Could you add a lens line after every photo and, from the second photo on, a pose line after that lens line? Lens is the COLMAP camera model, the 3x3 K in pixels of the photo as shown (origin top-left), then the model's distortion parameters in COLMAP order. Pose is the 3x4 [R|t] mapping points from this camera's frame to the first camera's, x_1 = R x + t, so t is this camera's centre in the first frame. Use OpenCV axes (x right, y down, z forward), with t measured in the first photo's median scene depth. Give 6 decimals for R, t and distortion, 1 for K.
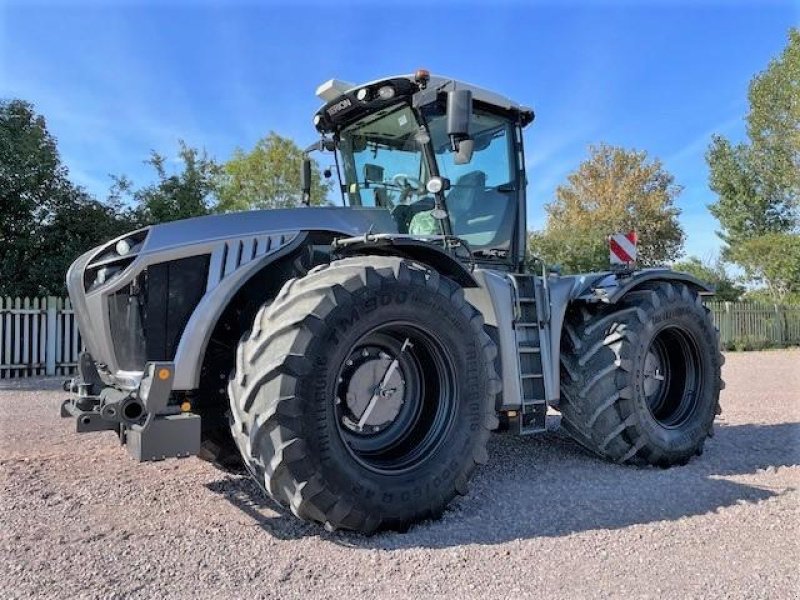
lens RADIAL K [[616.2, 0, 400.0], [0, 616.2, 300.0], [0, 0, 1]] dist [0.080906, -0.113949]
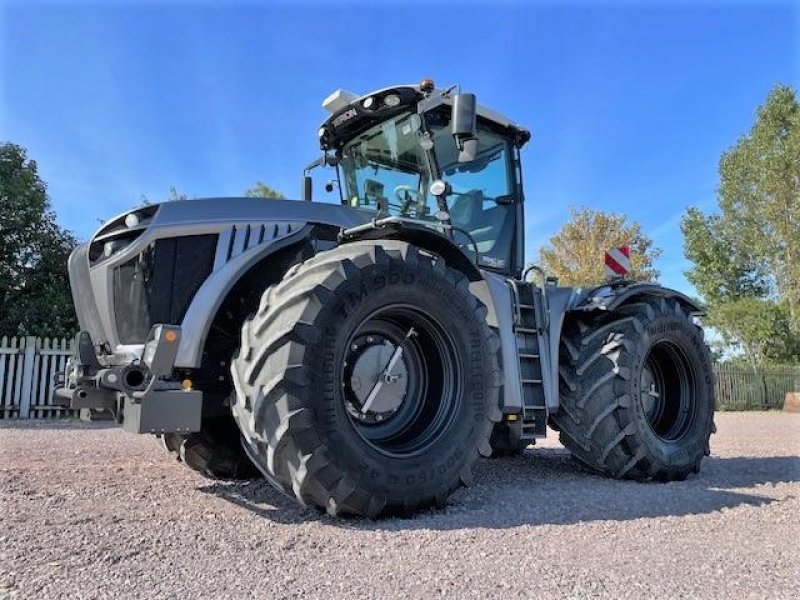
lens RADIAL K [[616.5, 0, 405.4], [0, 616.5, 303.9], [0, 0, 1]] dist [0.082611, -0.117426]
pose [[0.999082, 0.019673, 0.038053, -0.033315], [-0.015473, 0.994066, -0.107672, 0.117959], [-0.039945, 0.106985, 0.993458, 0.002725]]
